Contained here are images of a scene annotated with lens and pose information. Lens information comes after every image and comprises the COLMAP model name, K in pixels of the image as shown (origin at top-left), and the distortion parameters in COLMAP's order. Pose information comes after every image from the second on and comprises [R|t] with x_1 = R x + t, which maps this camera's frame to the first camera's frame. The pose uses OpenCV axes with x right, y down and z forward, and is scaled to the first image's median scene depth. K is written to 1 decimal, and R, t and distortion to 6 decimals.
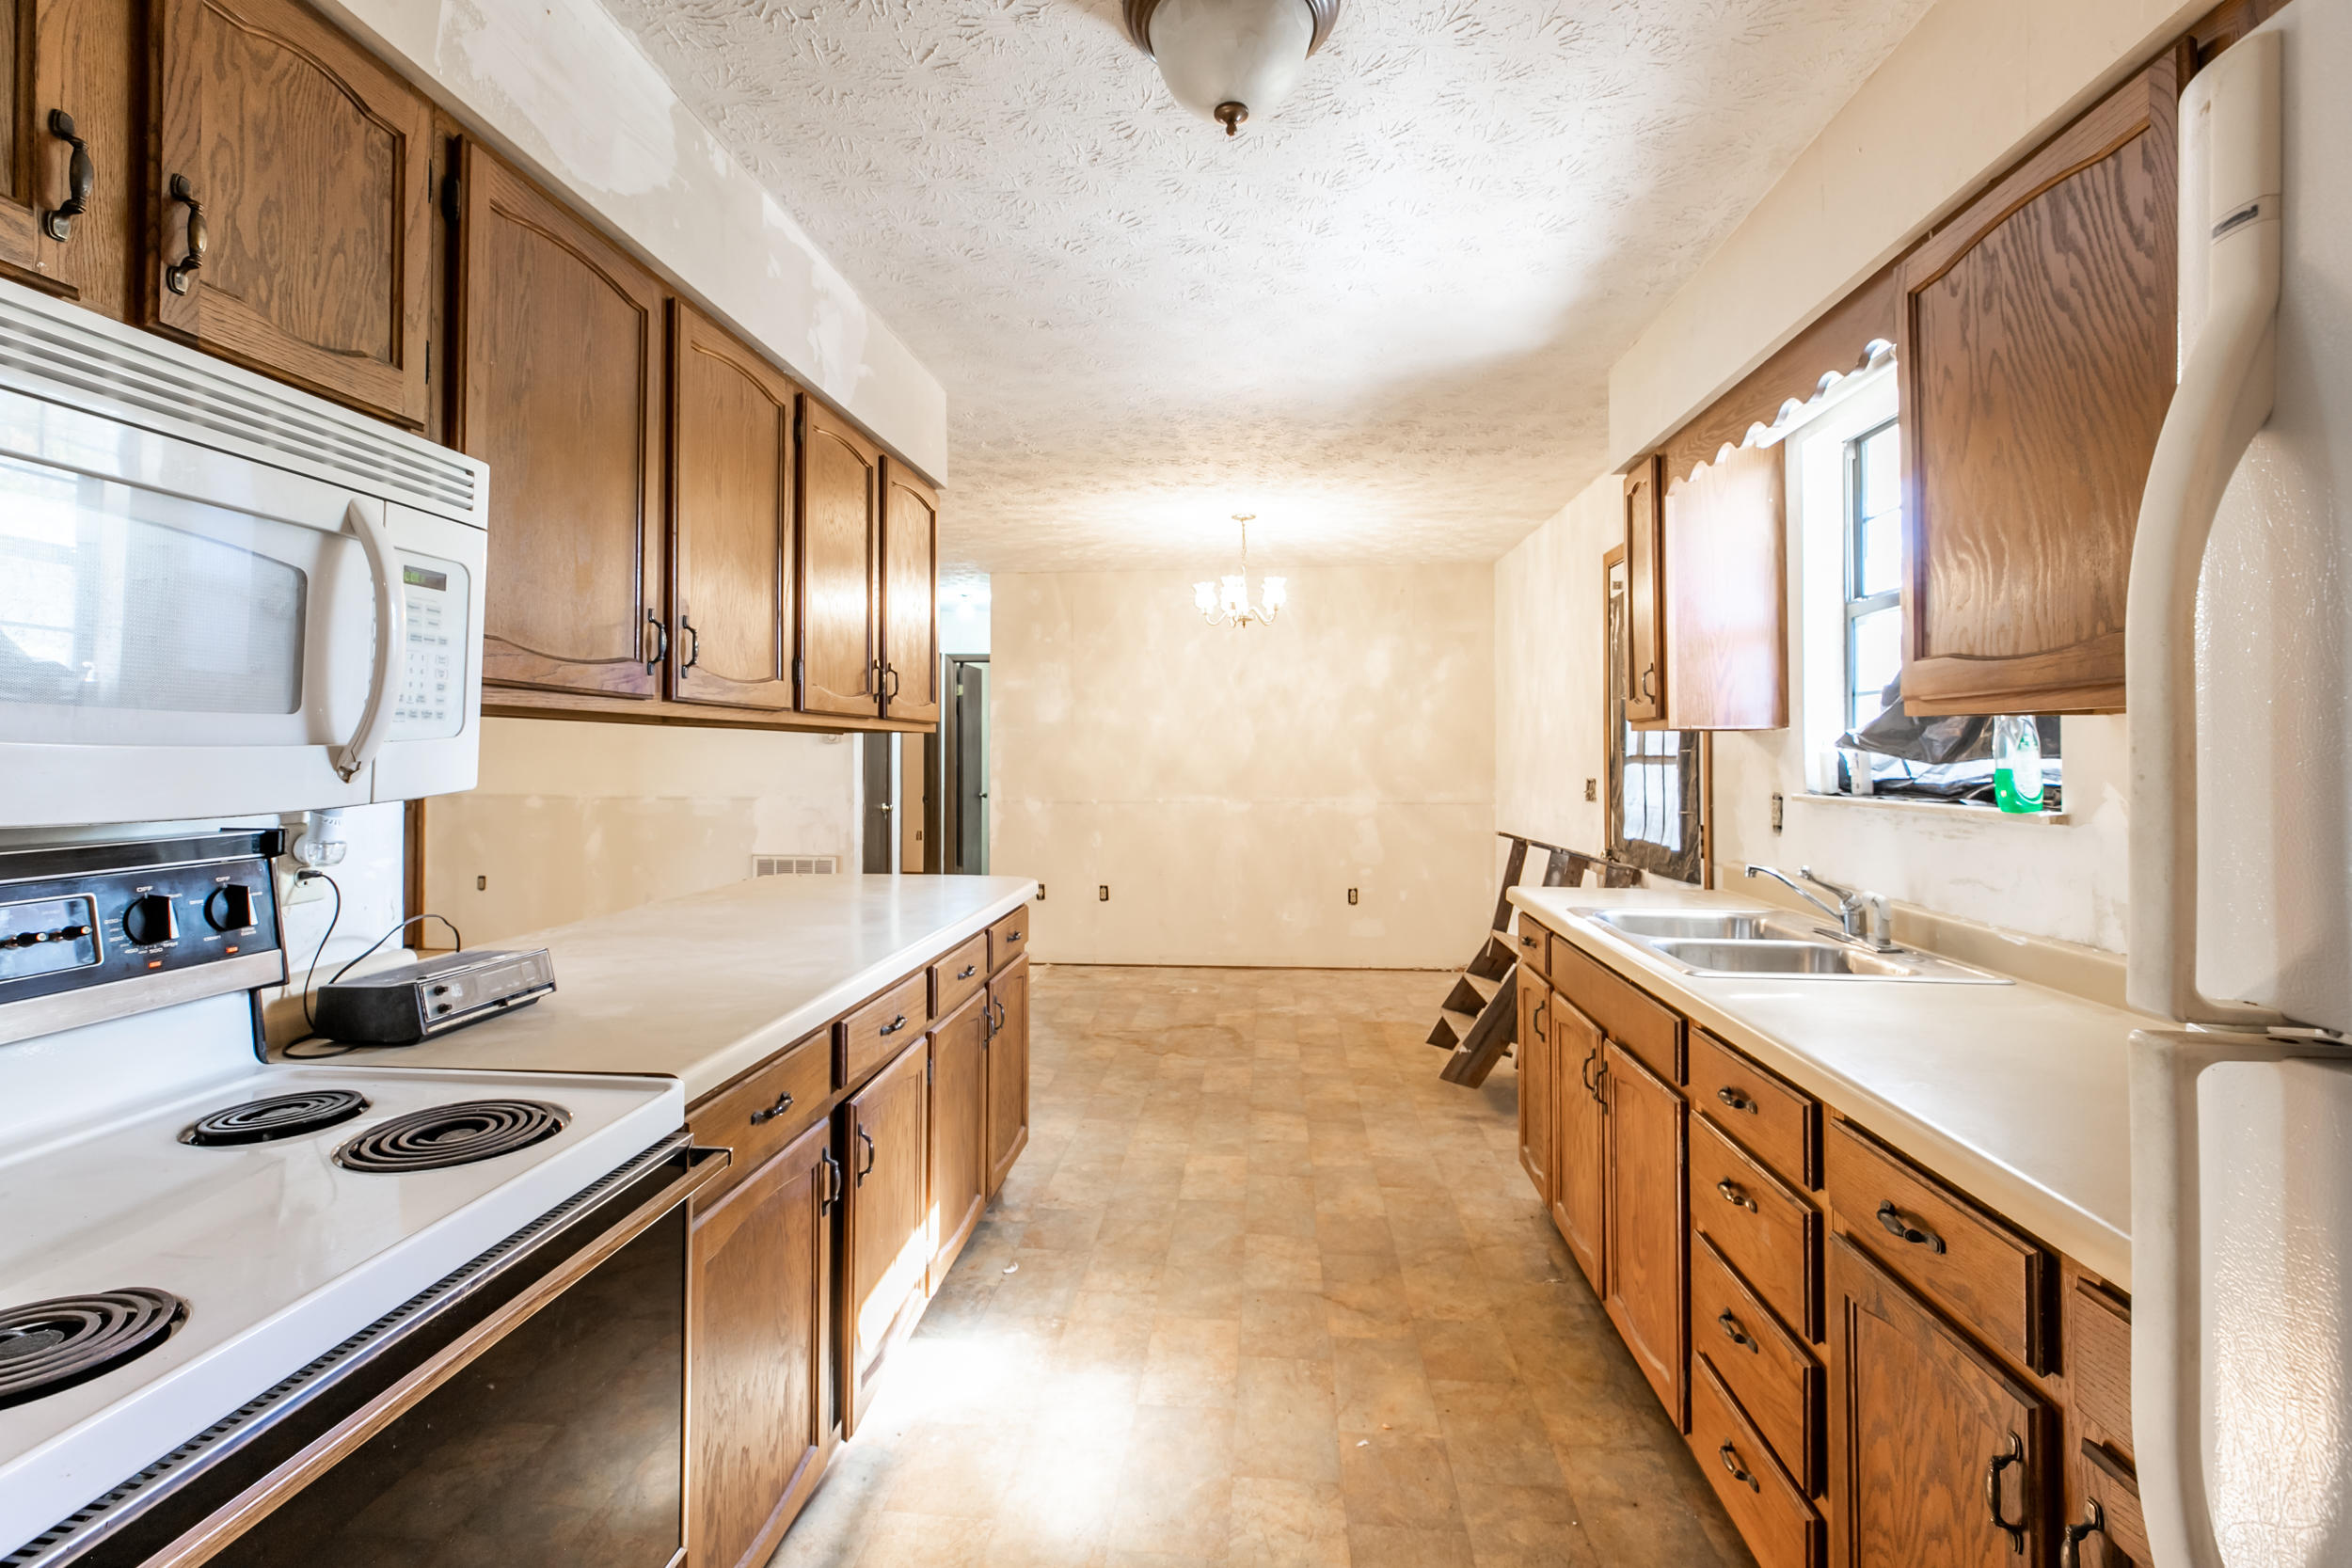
lens RADIAL K [[1099.8, 0, 1179.1], [0, 1099.8, 782.6], [0, 0, 1]] dist [0.006111, -0.000970]
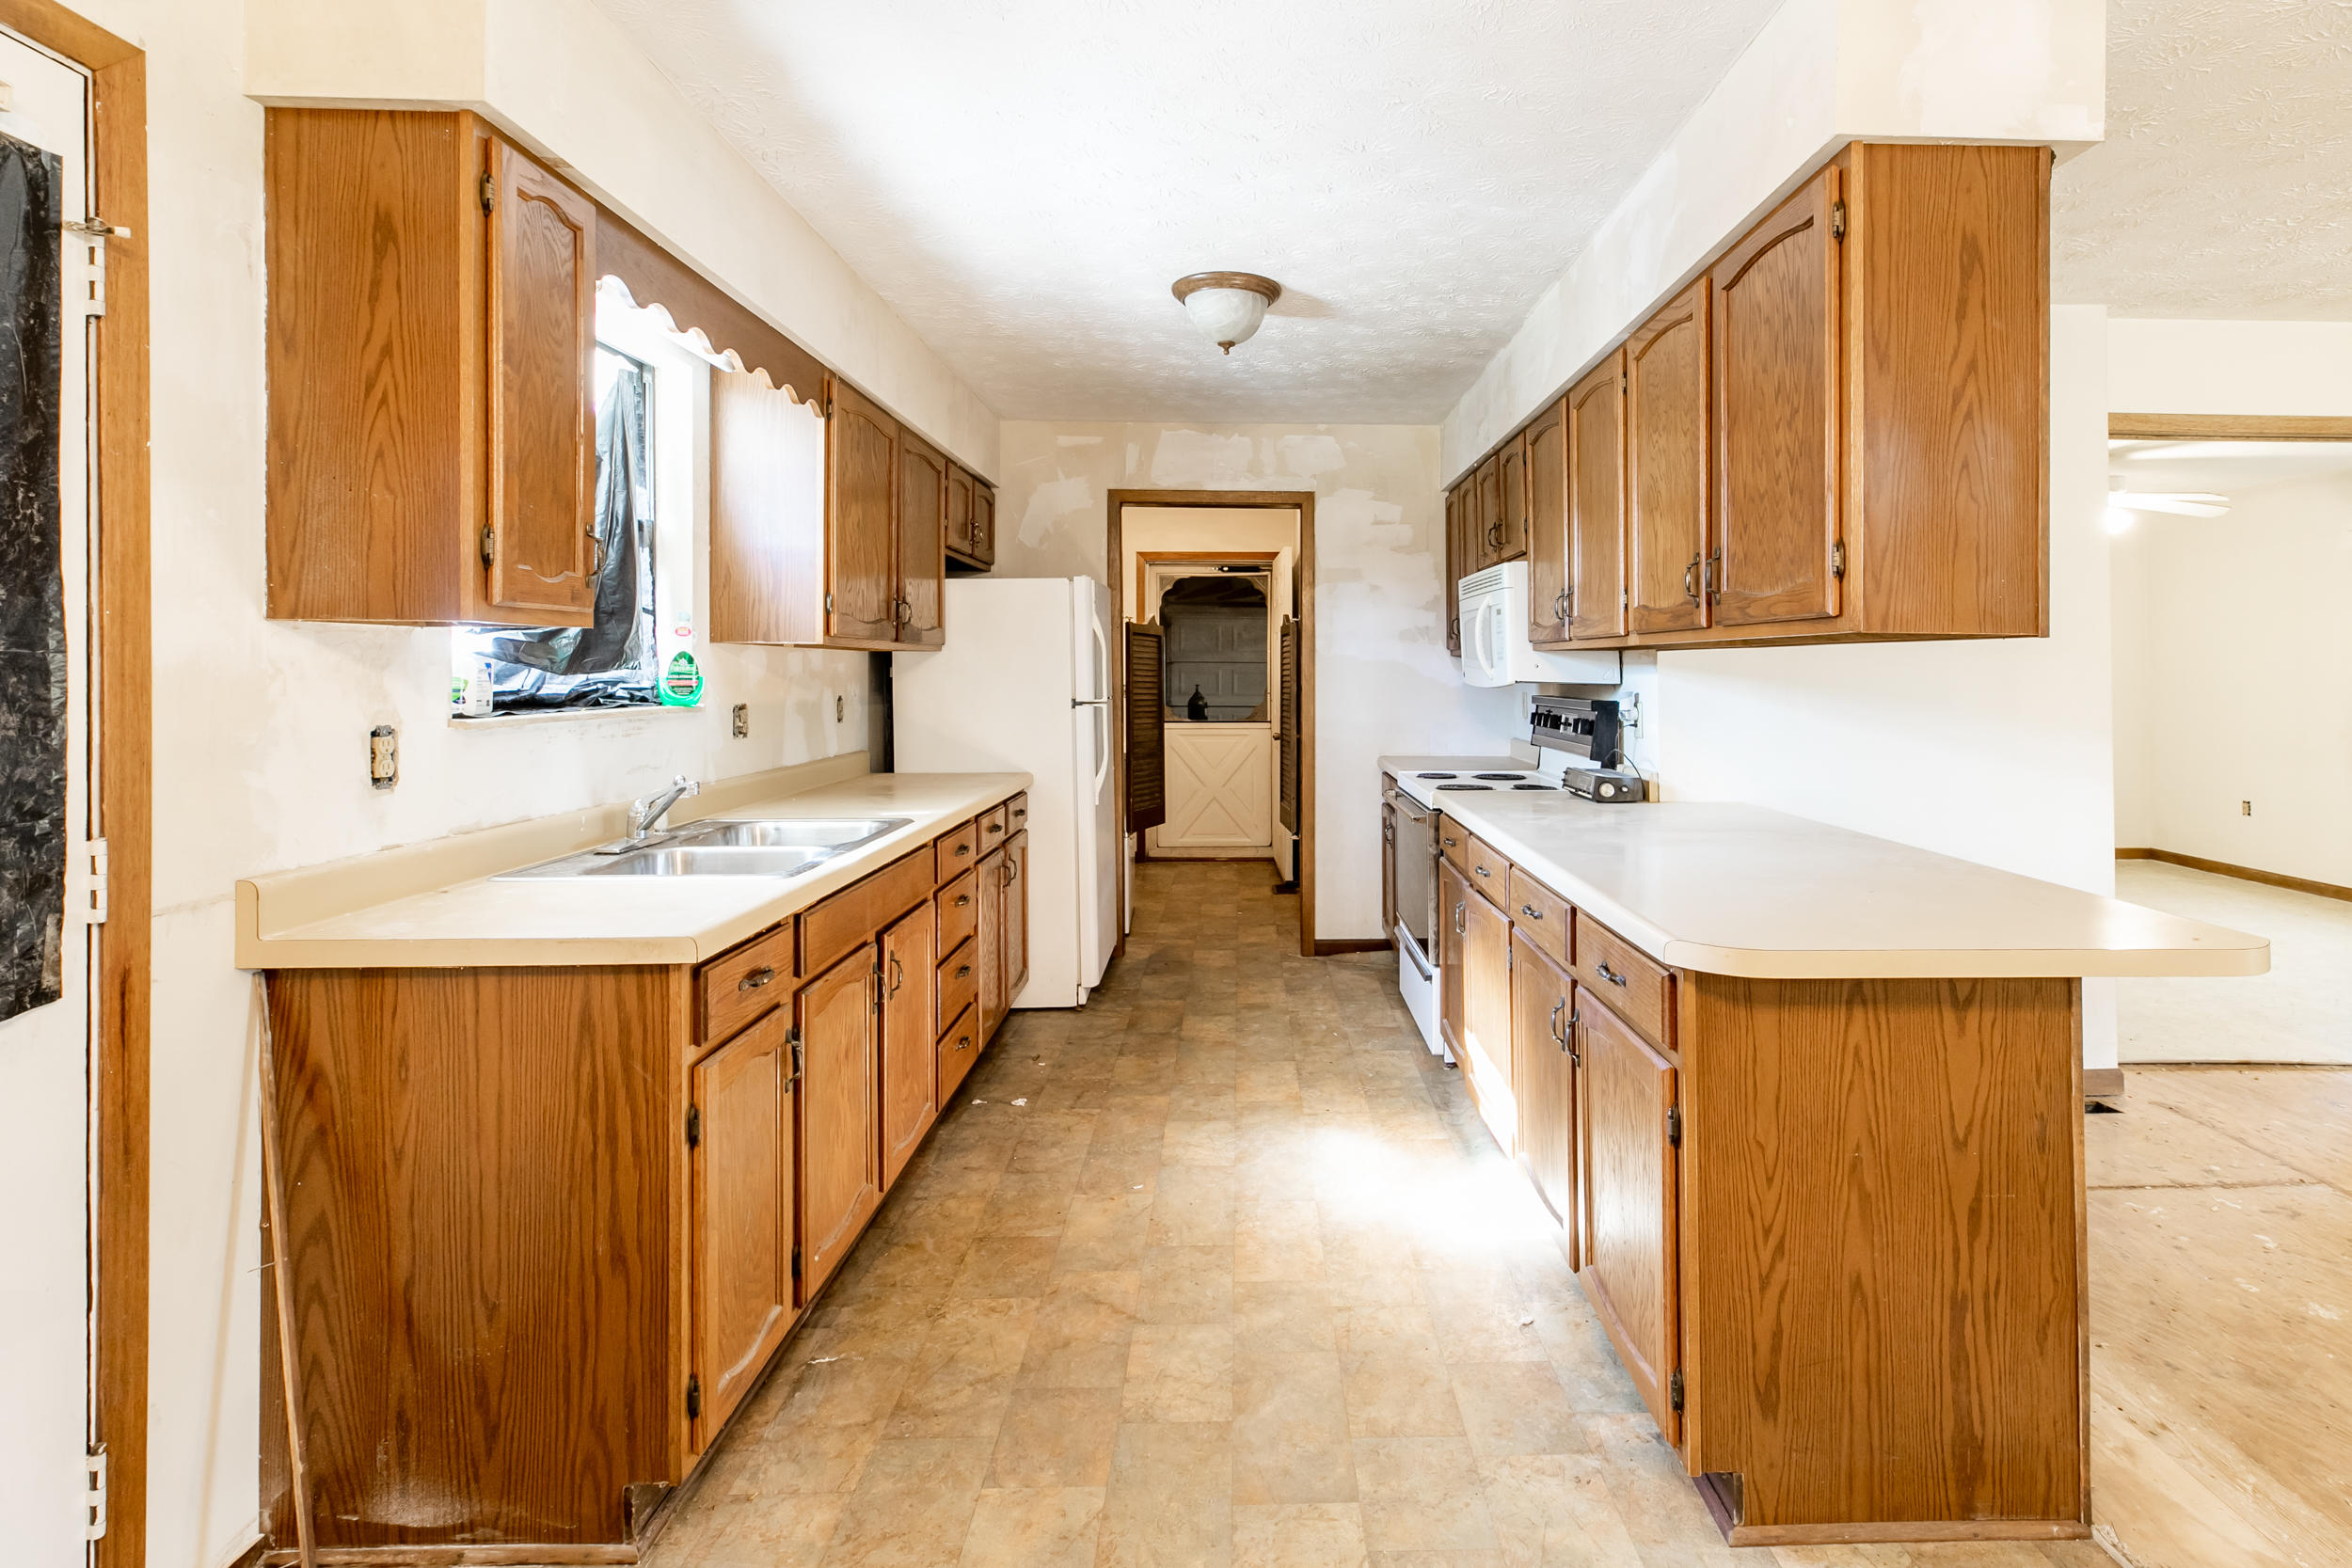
lens RADIAL K [[1099.8, 0, 1280.5], [0, 1099.8, 649.8], [0, 0, 1]] dist [0.006111, -0.000970]
pose [[-0.993069, -0.009339, -0.117163, 0.089960], [-0.010803, 0.999871, 0.011870, -0.036141], [0.117037, 0.013053, -0.993042, 1.322924]]
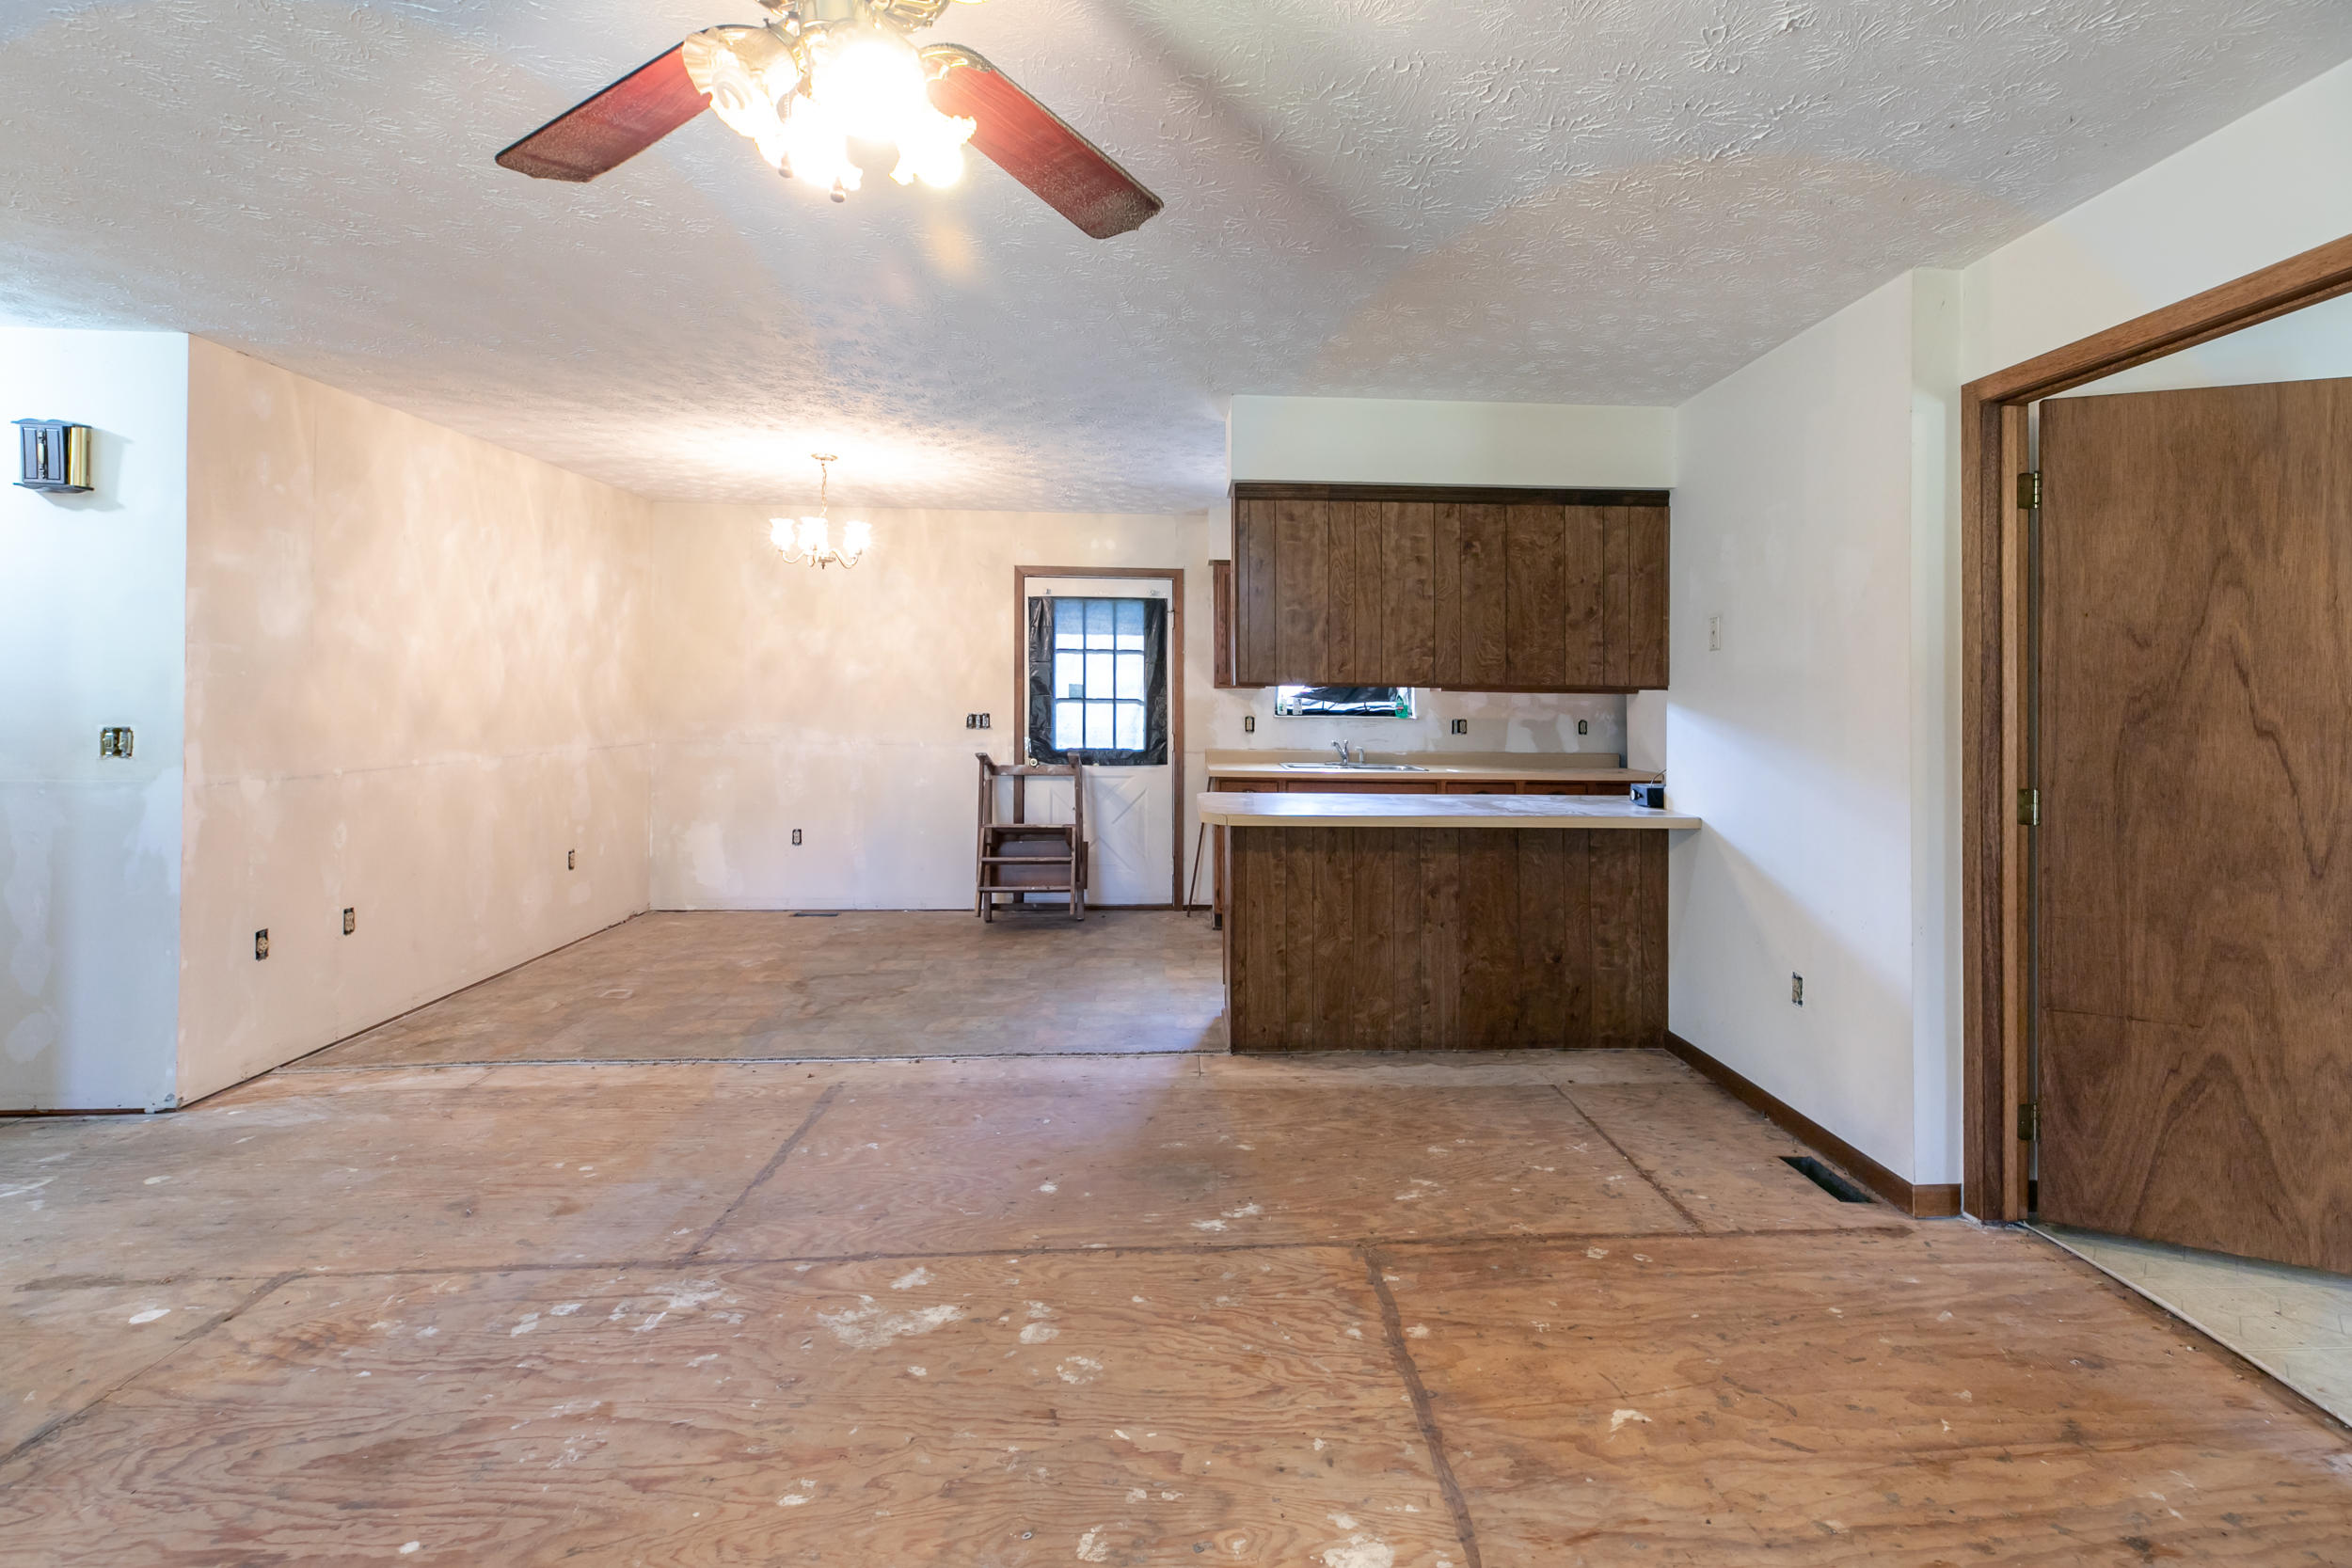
lens RADIAL K [[1099.8, 0, 1224.9], [0, 1099.8, 698.1], [0, 0, 1]] dist [0.006111, -0.000970]
pose [[-0.134975, -0.005516, 0.990834, -1.332890], [0.016534, 0.999833, 0.007819, -0.035876], [-0.990711, 0.017438, -0.134861, 1.078022]]
